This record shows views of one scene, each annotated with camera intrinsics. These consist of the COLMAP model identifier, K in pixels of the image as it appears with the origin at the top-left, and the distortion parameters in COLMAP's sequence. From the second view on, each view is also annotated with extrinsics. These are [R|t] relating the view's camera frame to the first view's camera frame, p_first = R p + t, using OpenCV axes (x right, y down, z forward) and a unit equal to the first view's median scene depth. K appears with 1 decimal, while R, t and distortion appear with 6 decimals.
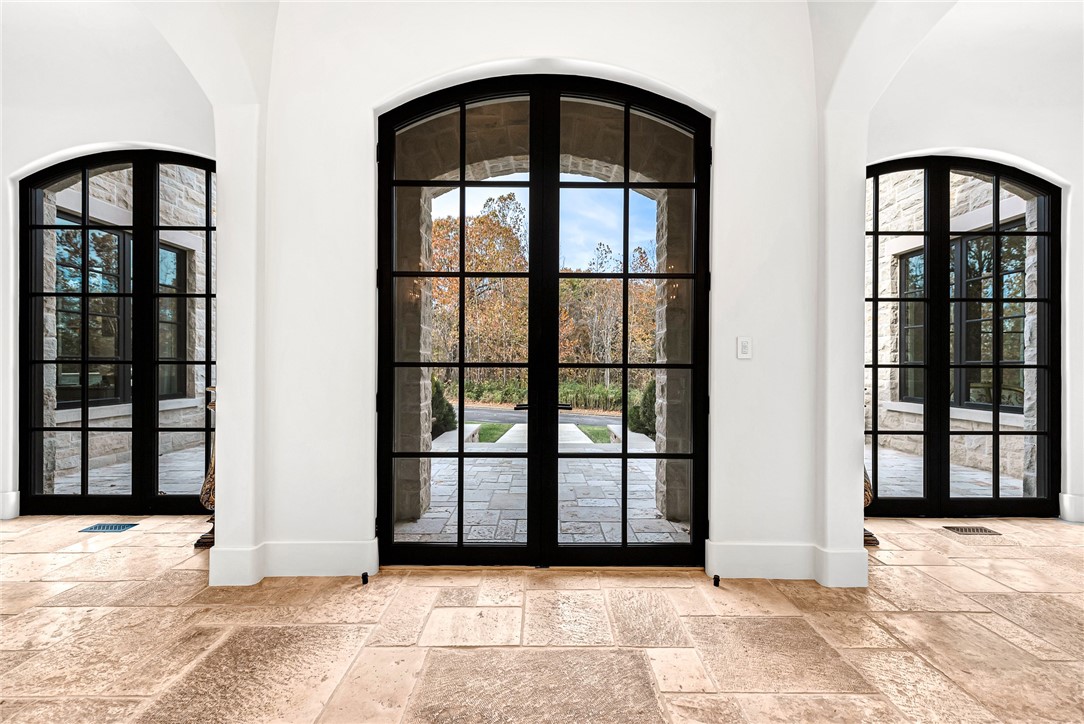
lens RADIAL K [[430.7, 0, 546.3], [0, 430.7, 367.6], [0, 0, 1]] dist [-0.002751, -0.000203]
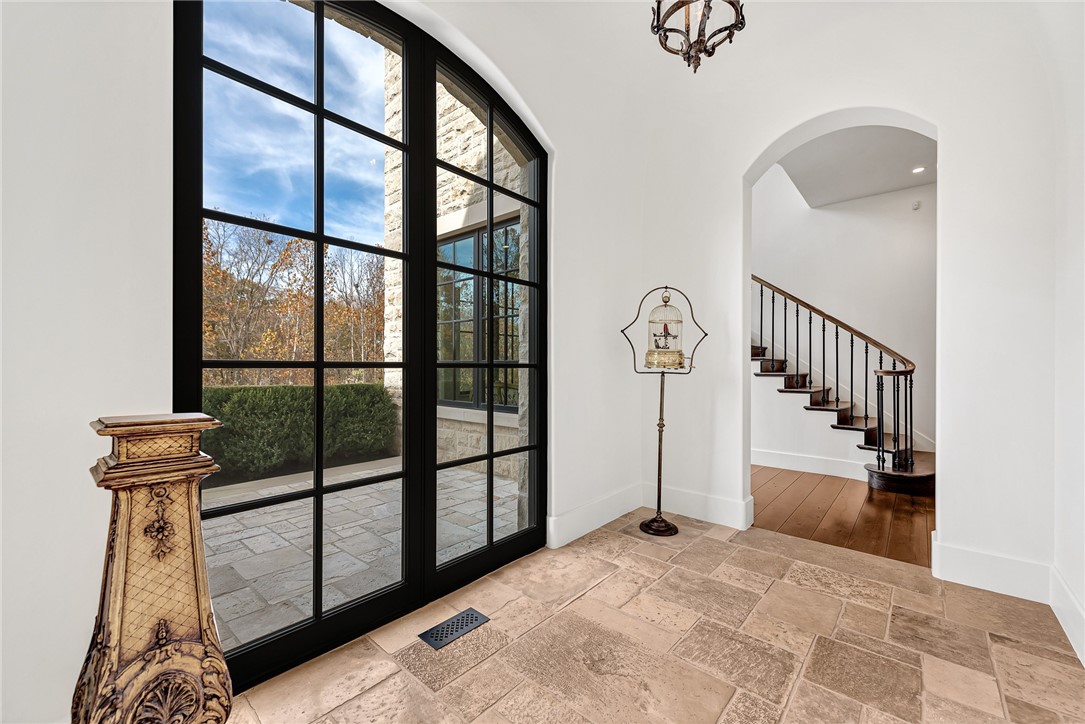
lens RADIAL K [[431.1, 0, 539.5], [0, 431.1, 364.8], [0, 0, 1]] dist [-0.002751, -0.000203]
pose [[0.650683, 0.005937, 0.759327, 0.530800], [-0.000958, 0.999975, -0.006997, 0.001691], [-0.759349, 0.003825, 0.650672, 0.446271]]
